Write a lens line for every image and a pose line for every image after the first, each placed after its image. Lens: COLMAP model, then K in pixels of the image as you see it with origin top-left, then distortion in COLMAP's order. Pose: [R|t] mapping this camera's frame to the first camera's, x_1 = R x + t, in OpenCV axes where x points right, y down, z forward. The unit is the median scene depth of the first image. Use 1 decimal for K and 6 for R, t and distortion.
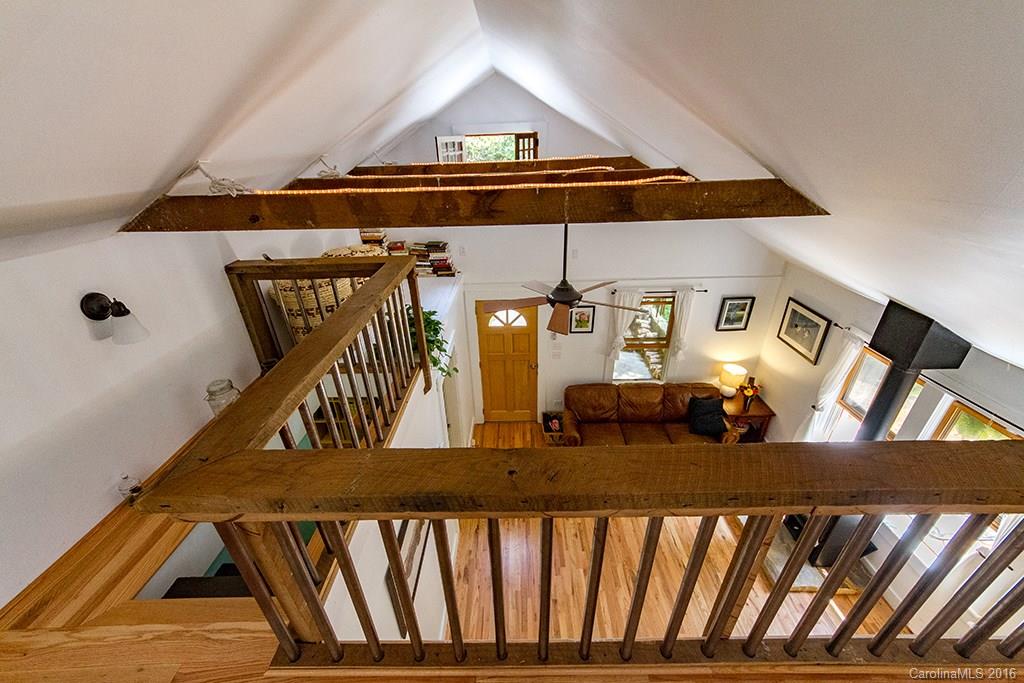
lens RADIAL K [[383.6, 0, 511.6], [0, 383.6, 342.8], [0, 0, 1]] dist [-0.000848, -0.000423]
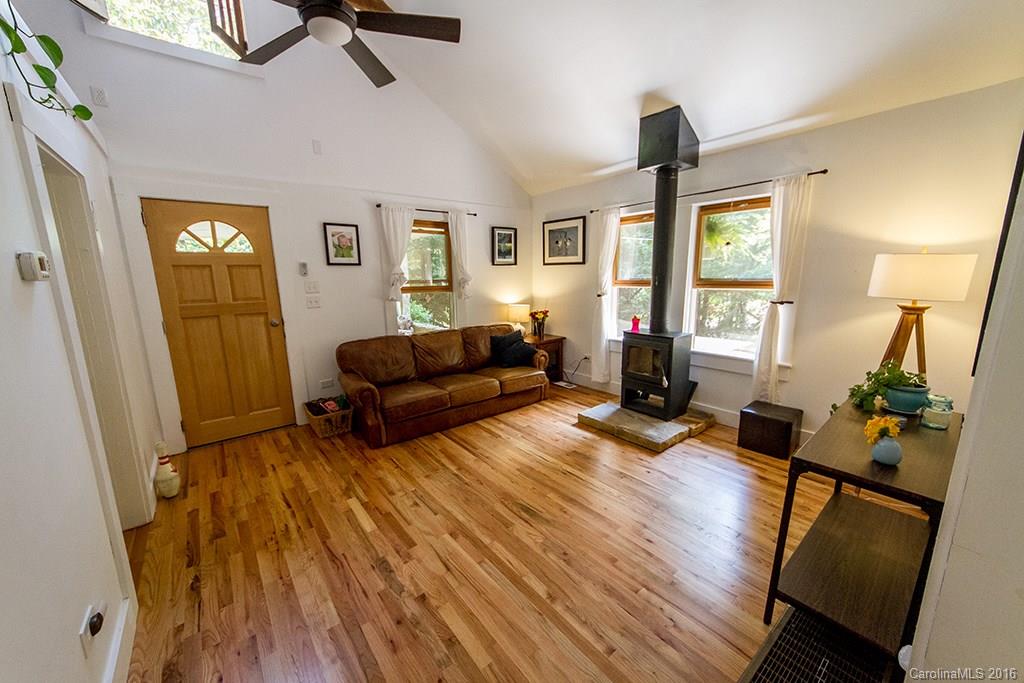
lens RADIAL K [[383.6, 0, 507.4], [0, 383.6, 346.6], [0, 0, 1]] dist [-0.000848, -0.000423]
pose [[0.777122, -0.111141, 0.619459, -0.046265], [0.289880, 0.936868, -0.195571, 0.357043], [-0.558615, 0.331551, 0.760278, 0.335106]]
